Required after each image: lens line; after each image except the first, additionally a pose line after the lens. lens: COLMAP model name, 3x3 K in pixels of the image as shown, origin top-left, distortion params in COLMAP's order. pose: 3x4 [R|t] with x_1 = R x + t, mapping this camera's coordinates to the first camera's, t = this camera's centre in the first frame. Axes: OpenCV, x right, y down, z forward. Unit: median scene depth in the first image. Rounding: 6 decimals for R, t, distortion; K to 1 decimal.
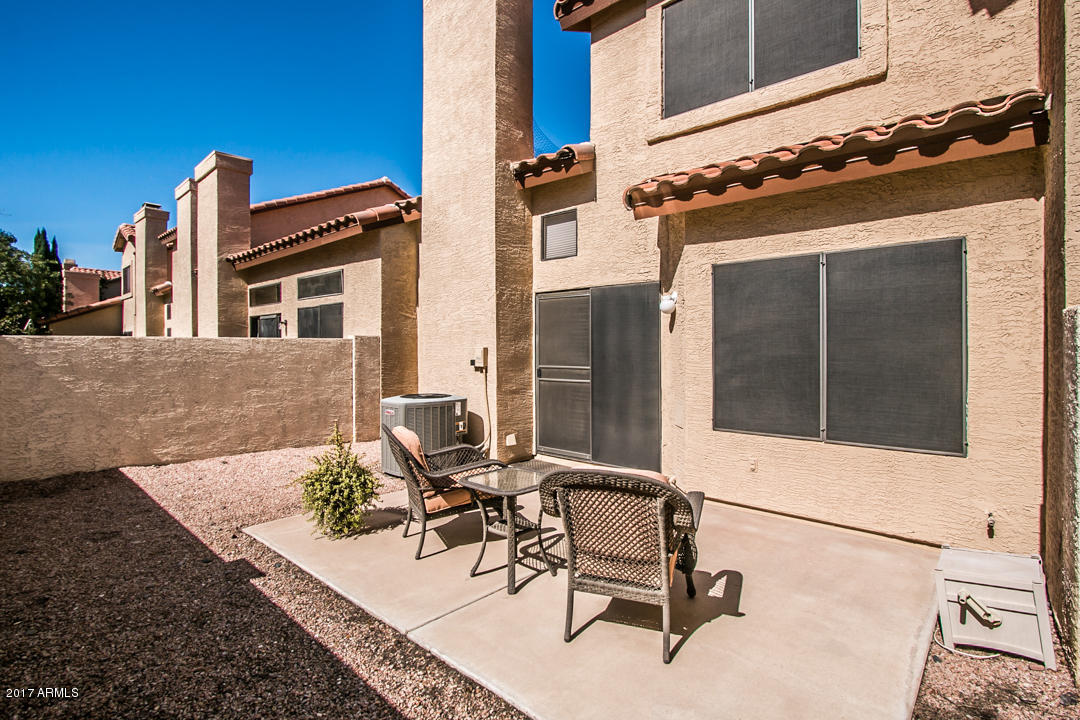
lens RADIAL K [[505.7, 0, 535.1], [0, 505.7, 349.6], [0, 0, 1]] dist [-0.012810, 0.000014]
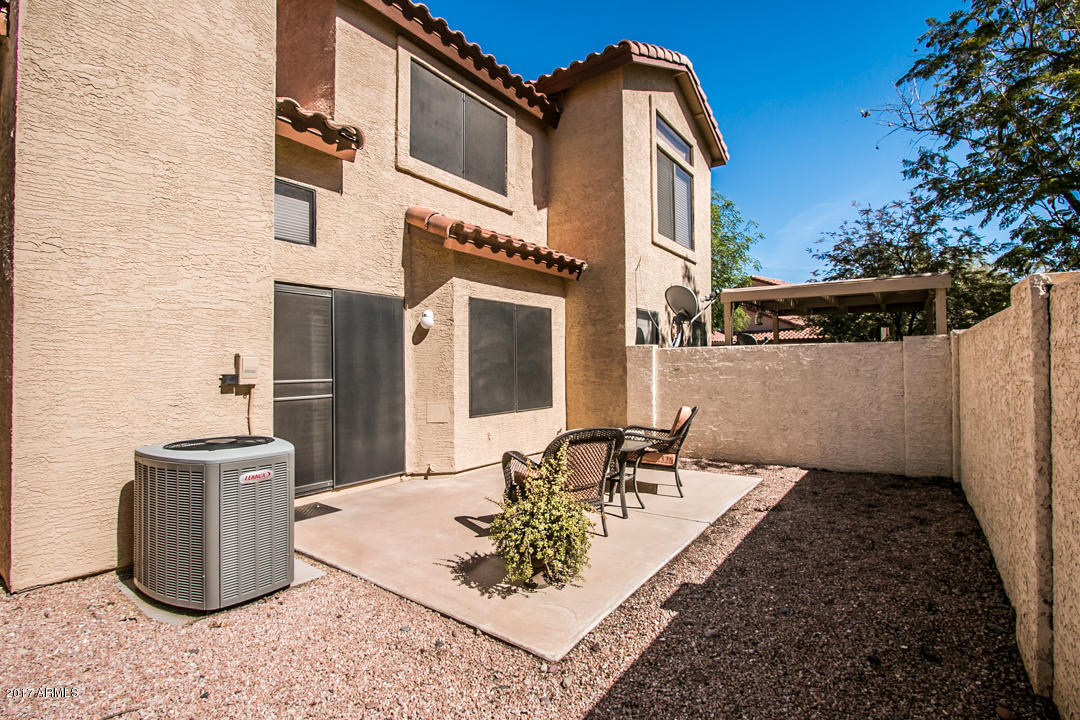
lens RADIAL K [[505.7, 0, 534.7], [0, 505.7, 361.8], [0, 0, 1]] dist [-0.012810, 0.000014]
pose [[-0.096744, 0.005427, 0.995294, -0.912765], [0.011194, 0.999928, -0.004364, 0.013959], [-0.995246, 0.010719, -0.096798, 0.848116]]
